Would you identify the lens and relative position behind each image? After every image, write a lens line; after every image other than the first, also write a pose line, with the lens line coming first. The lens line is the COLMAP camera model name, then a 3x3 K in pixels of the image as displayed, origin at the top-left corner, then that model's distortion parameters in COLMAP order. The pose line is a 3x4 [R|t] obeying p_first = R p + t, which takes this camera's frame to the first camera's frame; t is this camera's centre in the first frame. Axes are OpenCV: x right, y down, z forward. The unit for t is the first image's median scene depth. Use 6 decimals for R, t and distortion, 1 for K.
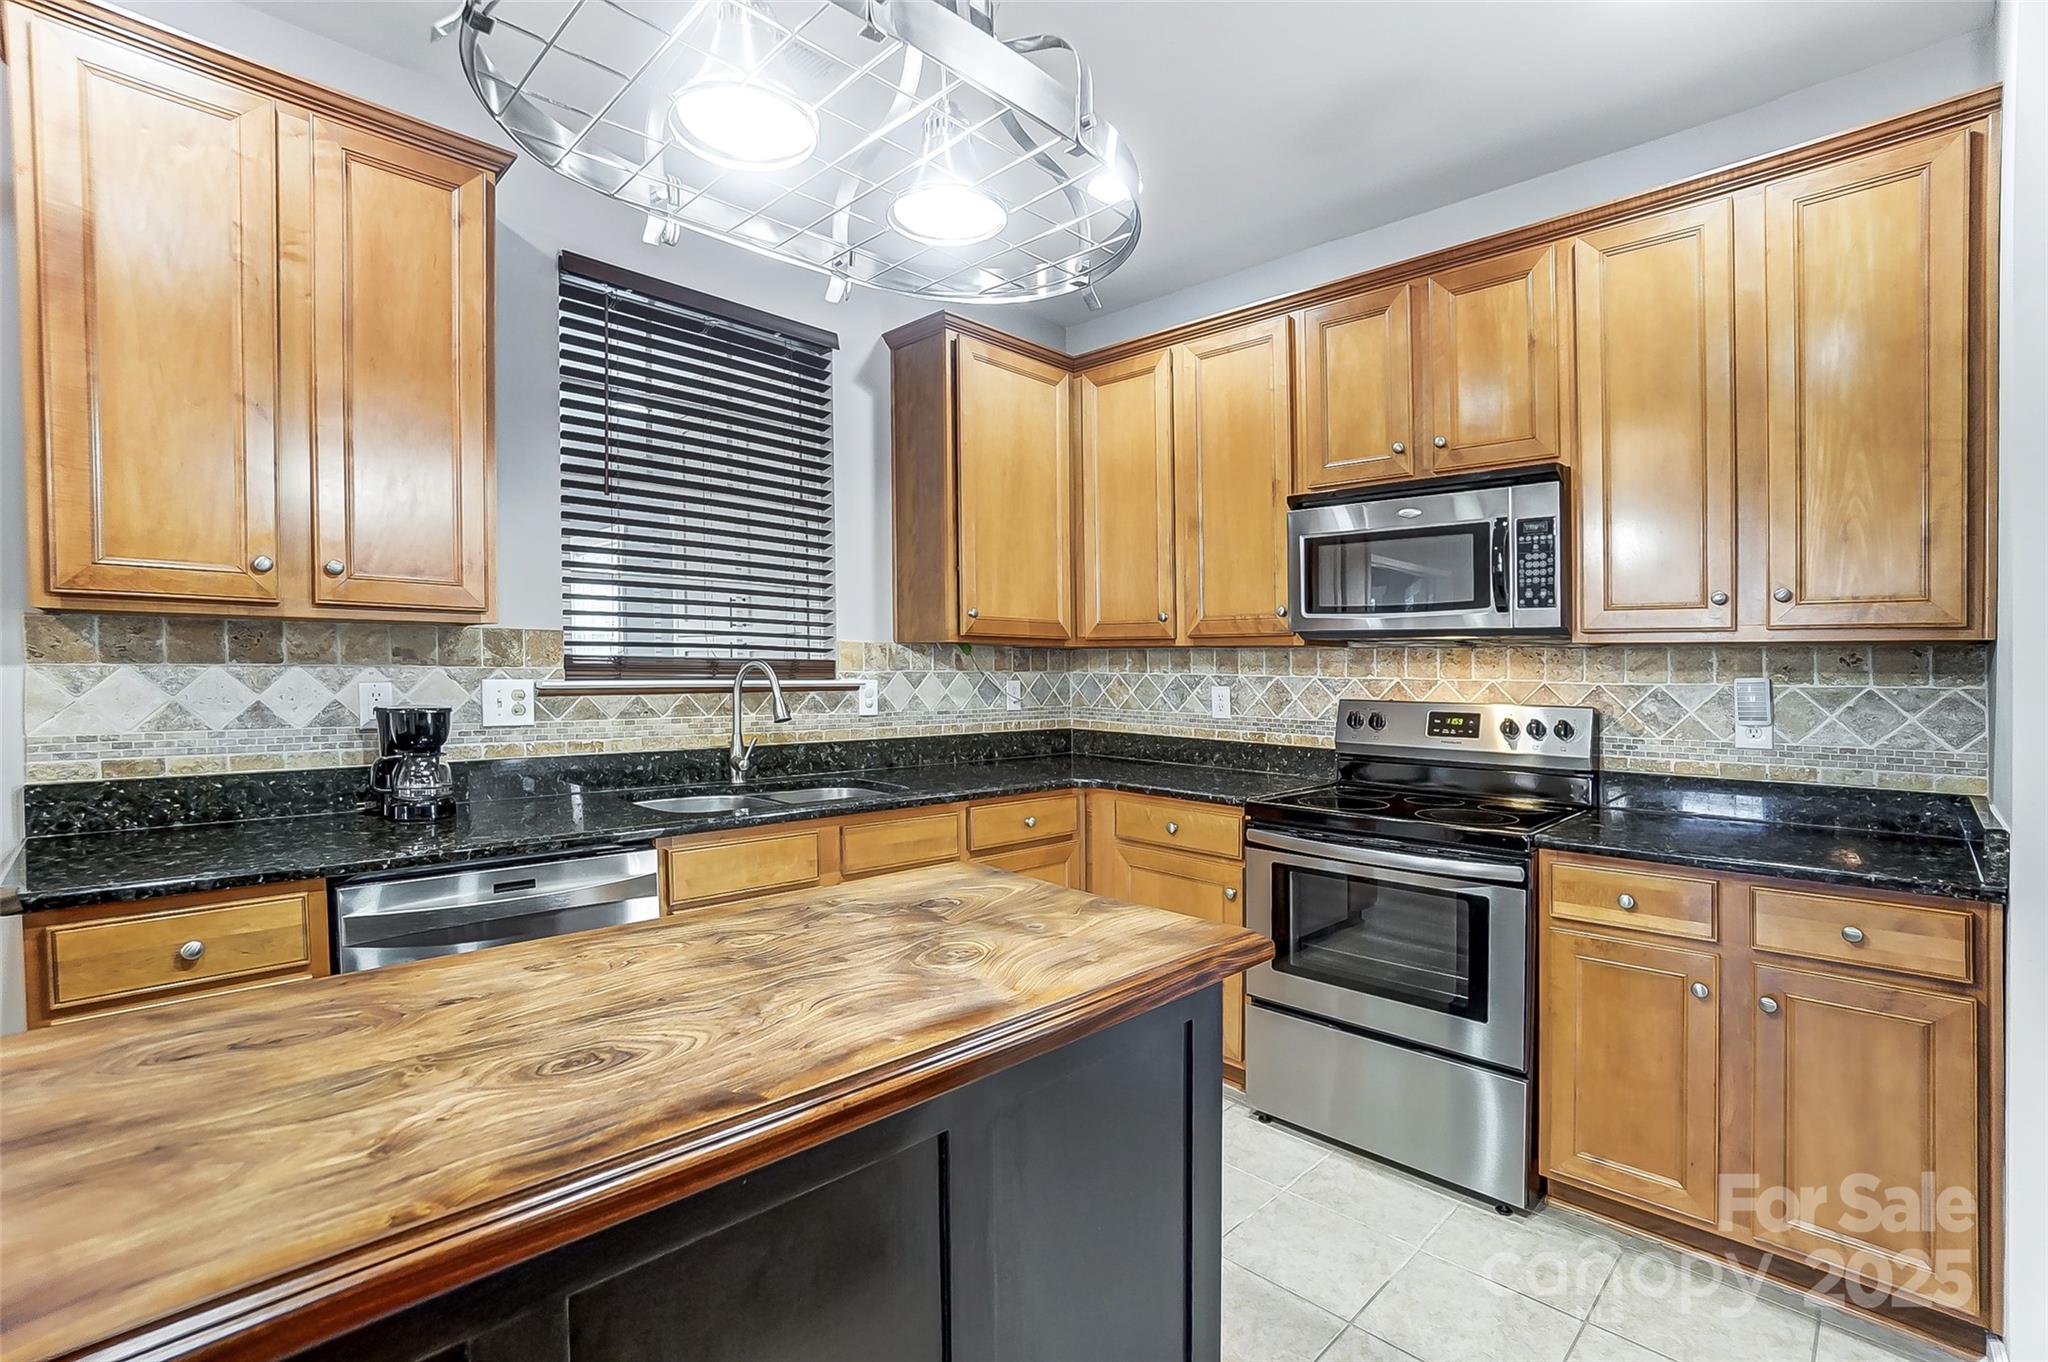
lens RADIAL K [[933.4, 0, 1022.8], [0, 933.4, 662.0], [0, 0, 1]] dist [-0.062289, 0.021902]
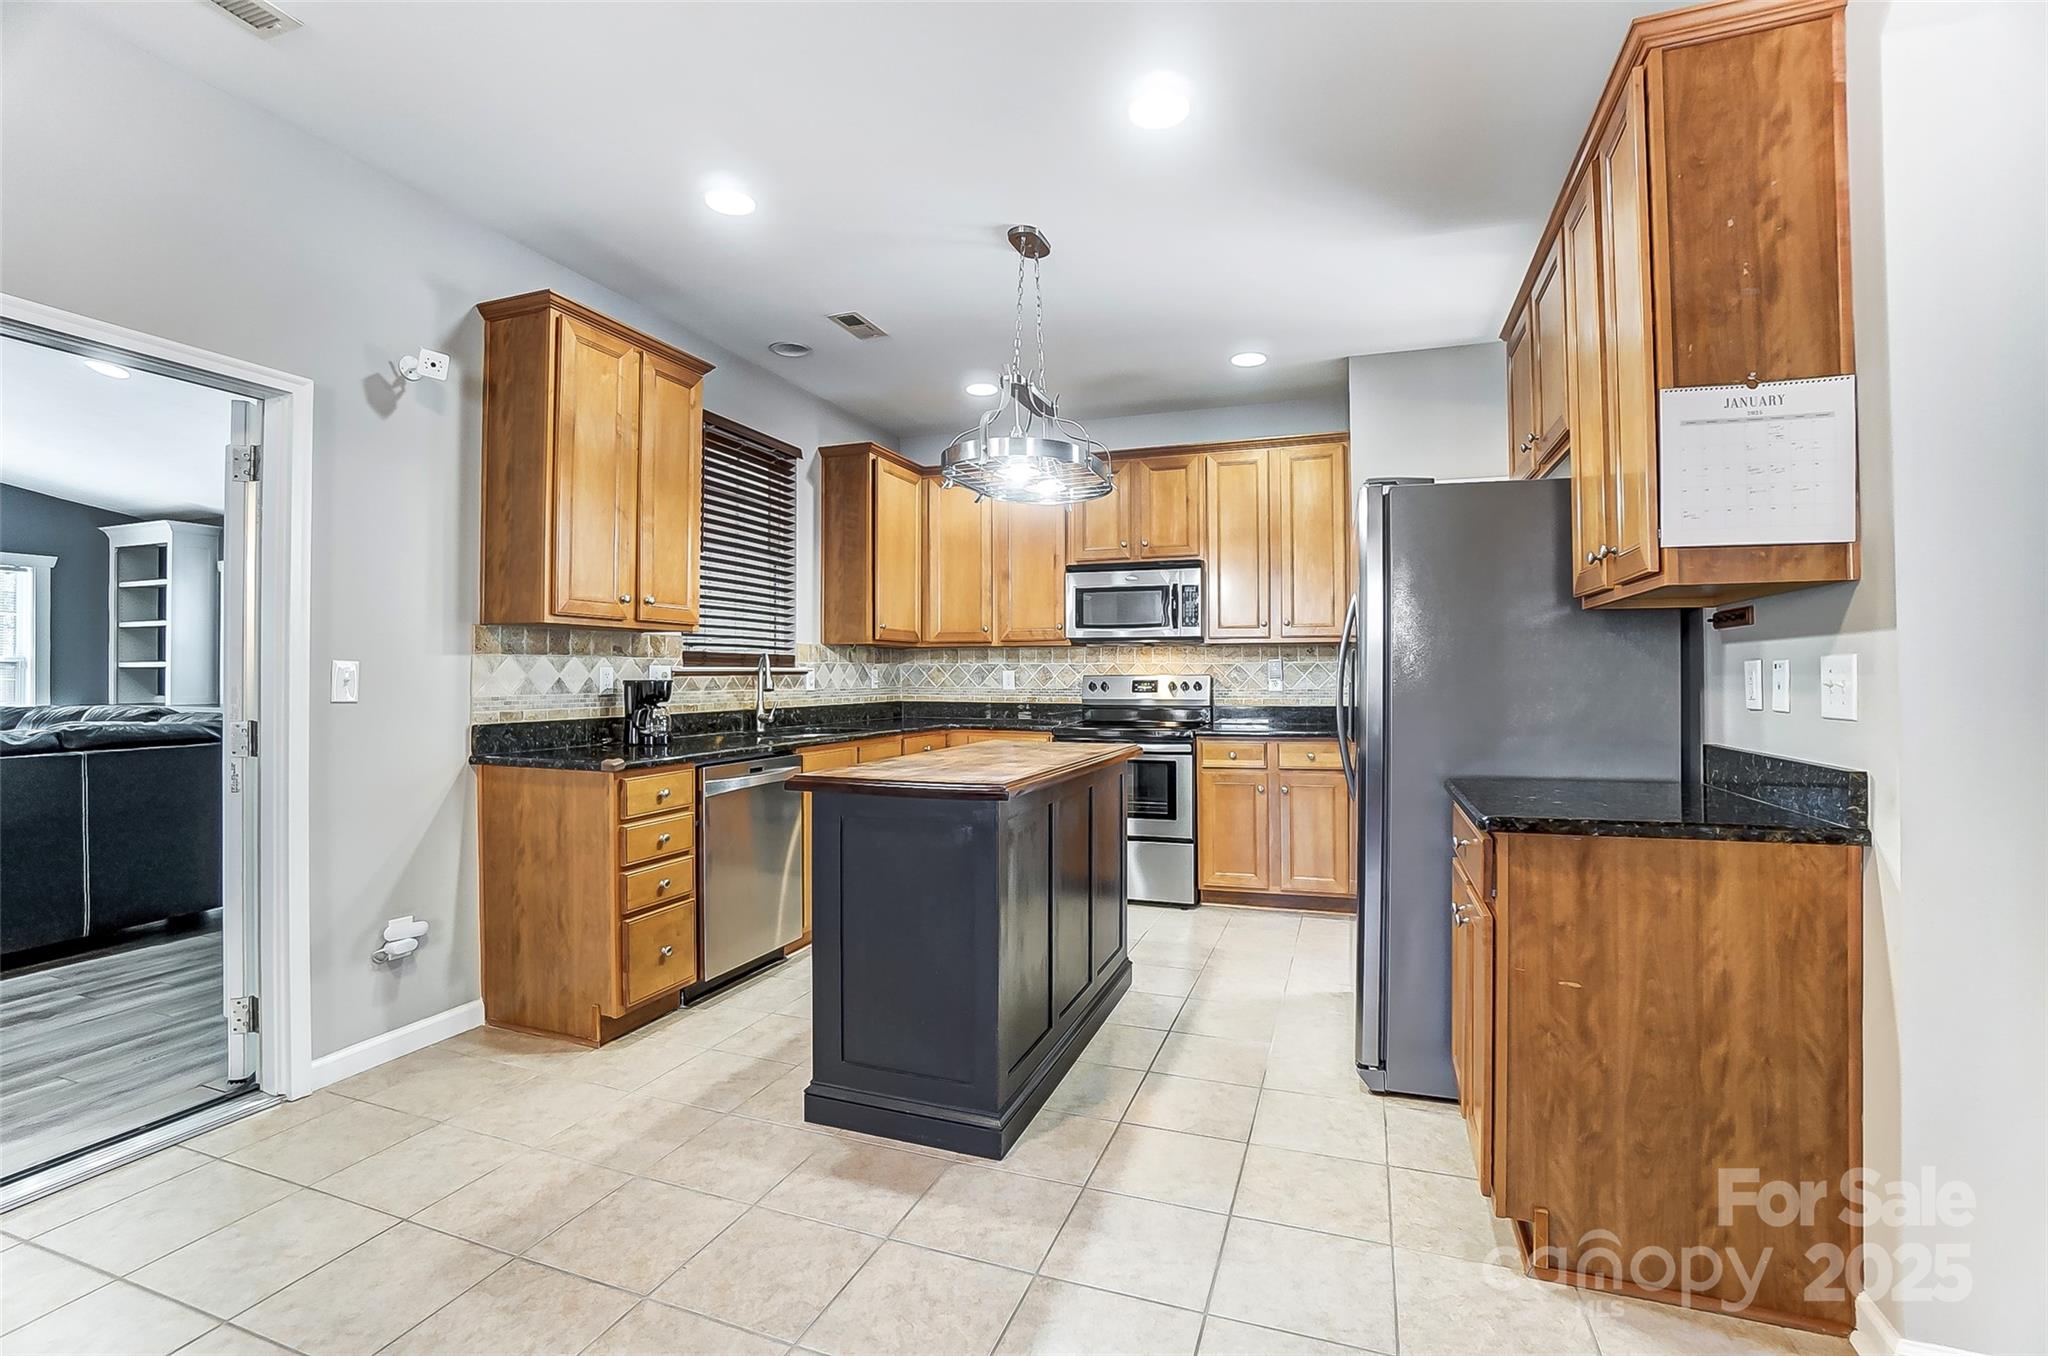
lens RADIAL K [[917.9, 0, 1027.4], [0, 917.9, 671.2], [0, 0, 1]] dist [-0.069546, 0.025657]
pose [[0.908131, -0.011752, 0.418522, -0.591570], [0.010312, 0.999931, 0.005704, 0.024520], [-0.418560, -0.000864, 0.908189, -0.676618]]
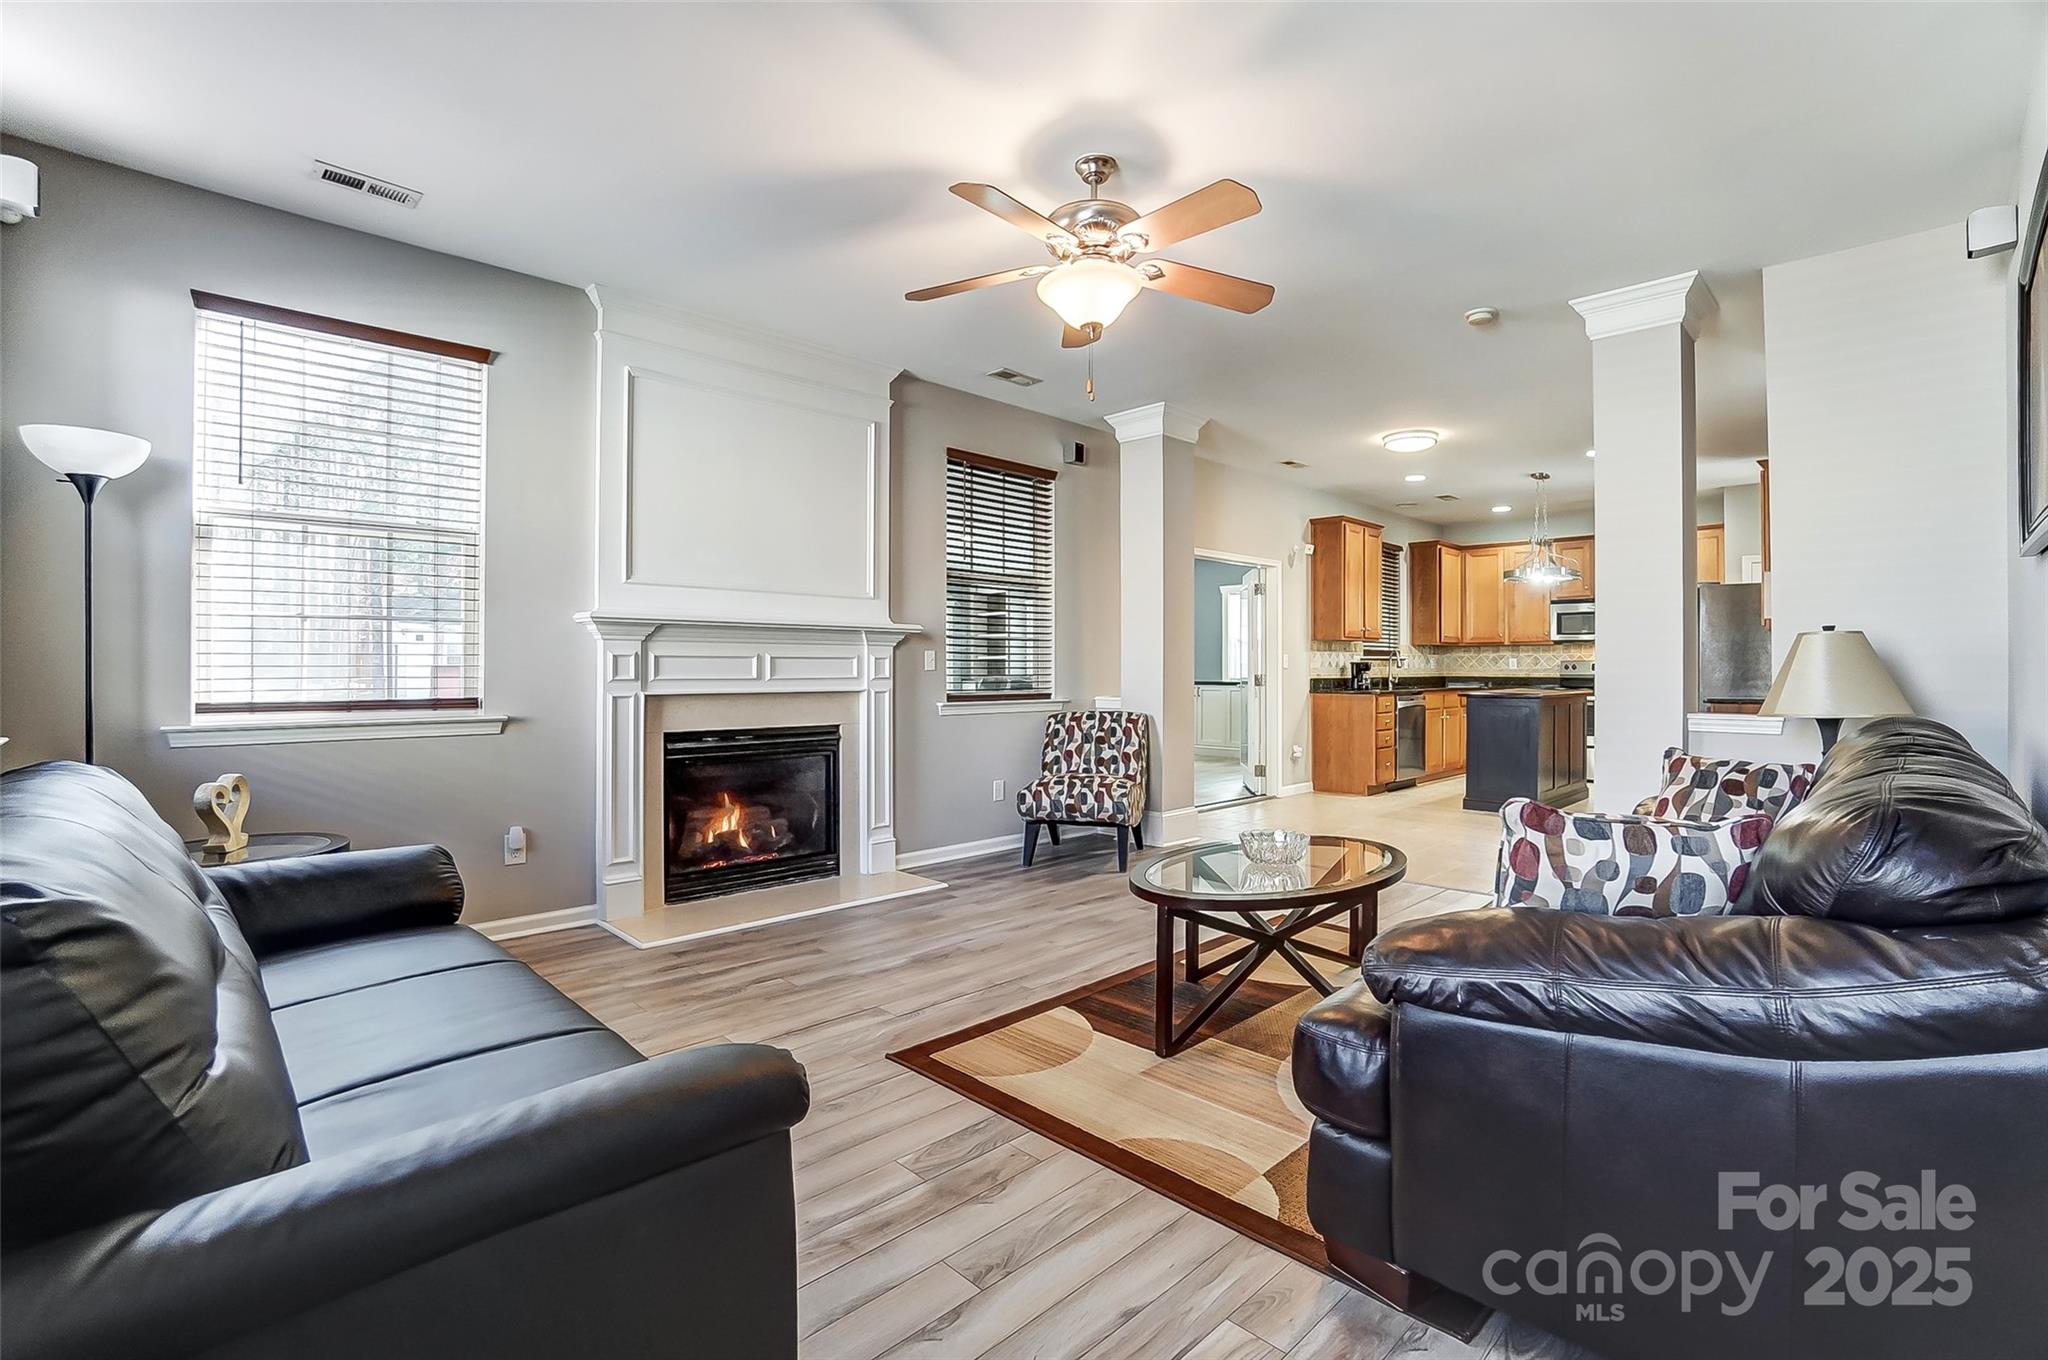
lens RADIAL K [[945.5, 0, 1017.0], [0, 945.5, 664.4], [0, 0, 1]] dist [-0.057183, 0.000229]
pose [[0.999818, -0.011778, -0.015027, -1.735365], [0.011790, 0.999930, 0.000719, 0.032252], [0.015018, -0.000896, 0.999887, -2.597852]]
